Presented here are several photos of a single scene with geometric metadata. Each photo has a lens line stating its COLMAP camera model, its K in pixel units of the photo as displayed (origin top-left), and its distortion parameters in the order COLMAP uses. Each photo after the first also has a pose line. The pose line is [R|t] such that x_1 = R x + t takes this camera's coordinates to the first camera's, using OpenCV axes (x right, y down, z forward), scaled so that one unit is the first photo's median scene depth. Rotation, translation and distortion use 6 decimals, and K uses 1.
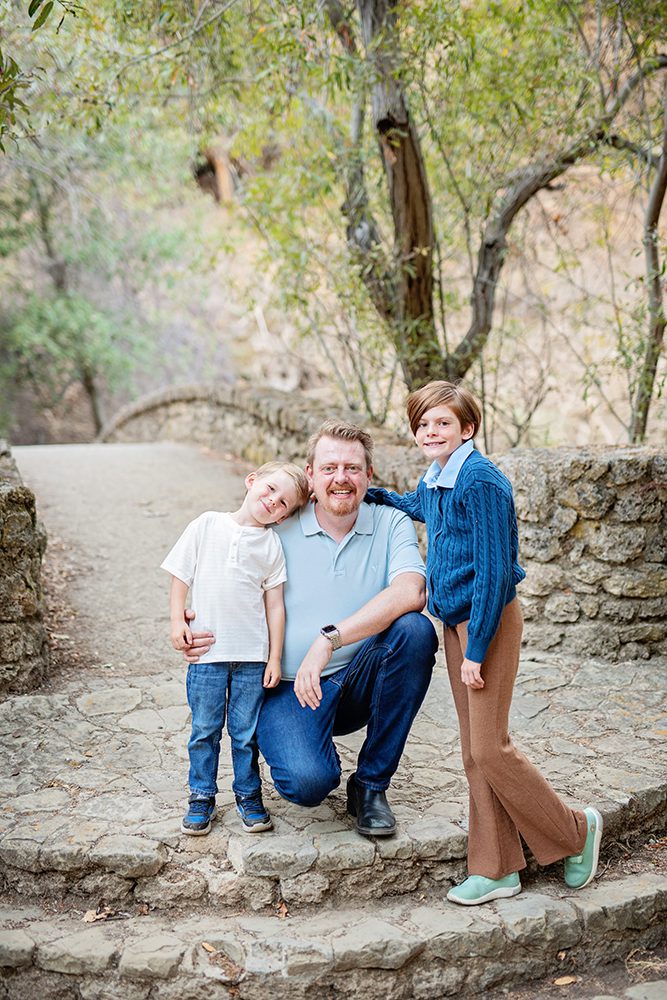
lens RADIAL K [[1398.3, 0, 333.5], [0, 1398.3, 500.0], [0, 0, 1]] dist [-0.006694, 0.039563]
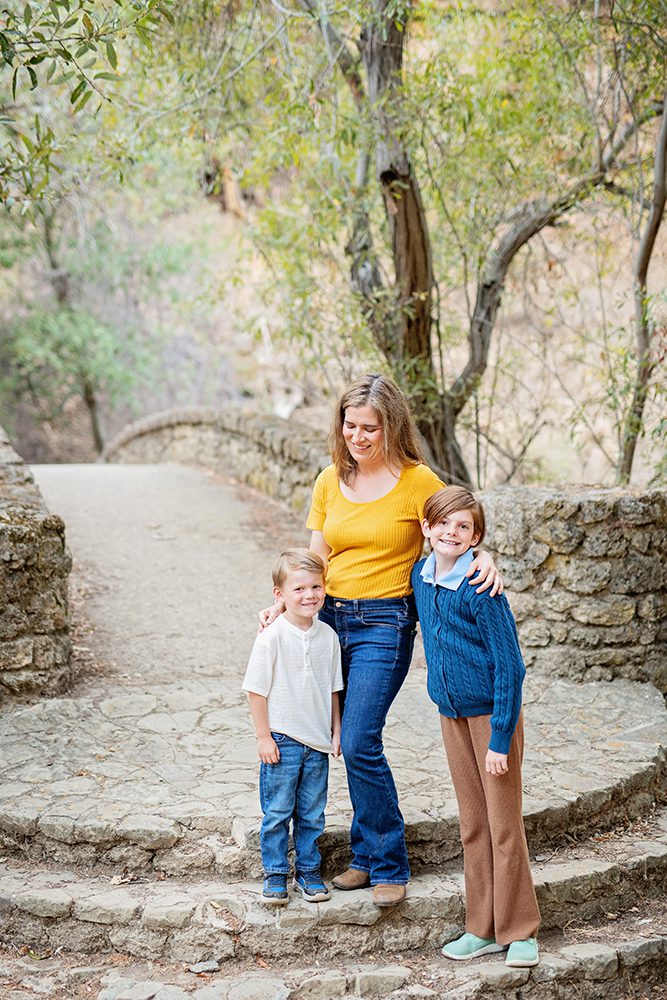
lens RADIAL K [[1491.6, 0, 311.0], [0, 1491.6, 535.9], [0, 0, 1]] dist [-0.003511, 0.009873]
pose [[0.999608, 0.021390, -0.018068, 0.009004], [-0.021153, 0.999689, 0.013211, -0.016698], [0.018345, -0.012824, 0.999749, -0.262985]]
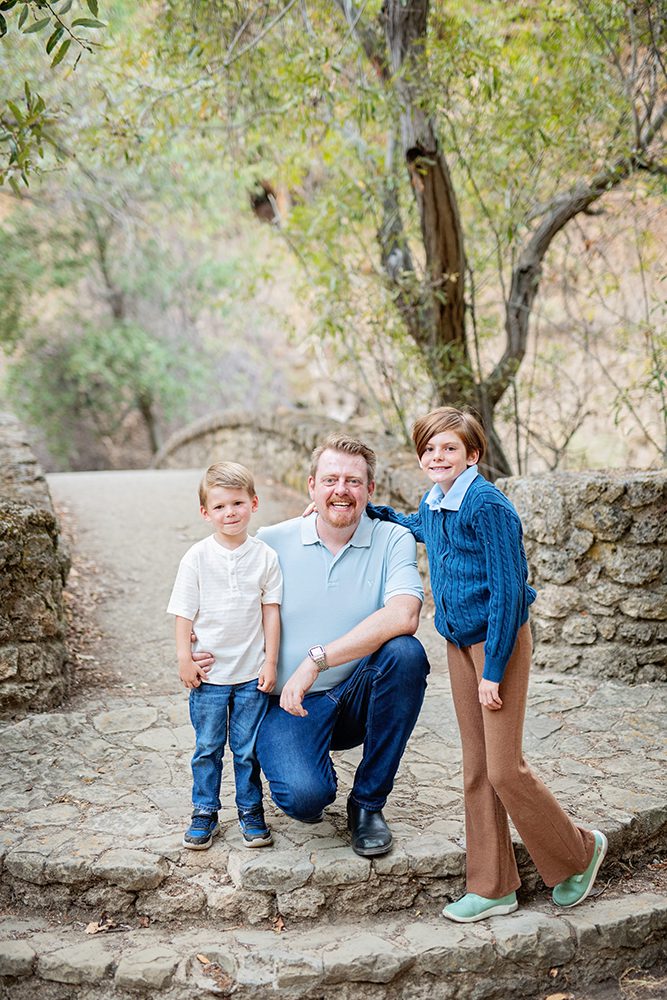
lens RADIAL K [[1398.3, 0, 333.5], [0, 1398.3, 500.0], [0, 0, 1]] dist [-0.006694, 0.039563]
pose [[0.998835, -0.002308, -0.048201, 0.051153], [0.001364, 0.999807, -0.019611, 0.004909], [0.048237, 0.019523, 0.998645, -0.018336]]
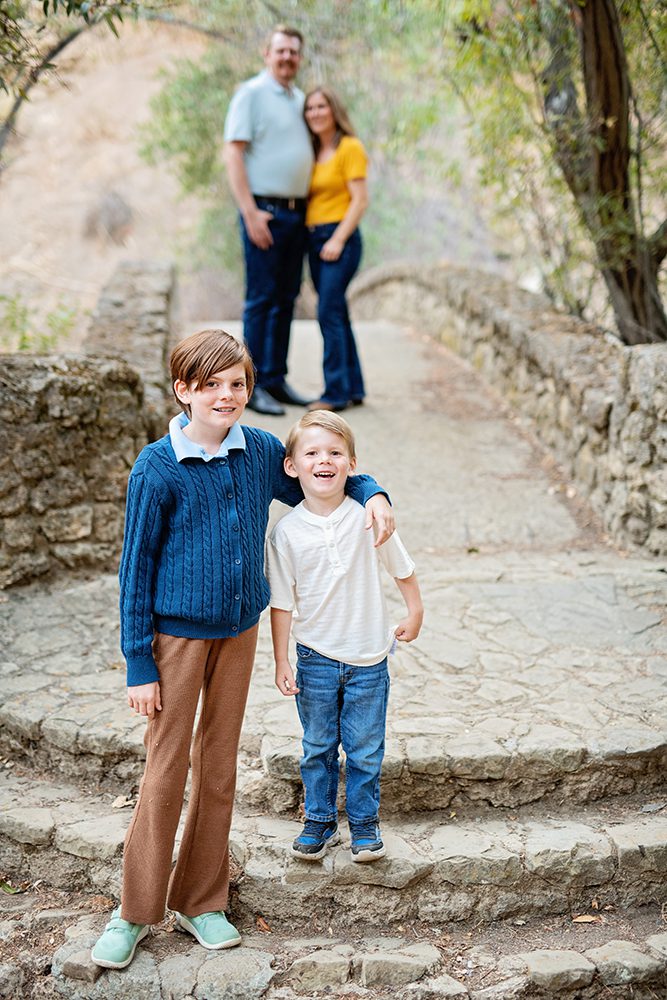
lens RADIAL K [[1400.3, 0, 332.8], [0, 1400.3, 504.8], [0, 0, 1]] dist [-0.007040, 0.041175]
pose [[0.978303, 0.053020, -0.200282, 0.160758], [-0.034824, 0.995028, 0.093309, -0.011817], [0.204233, -0.084310, 0.975285, 0.072217]]
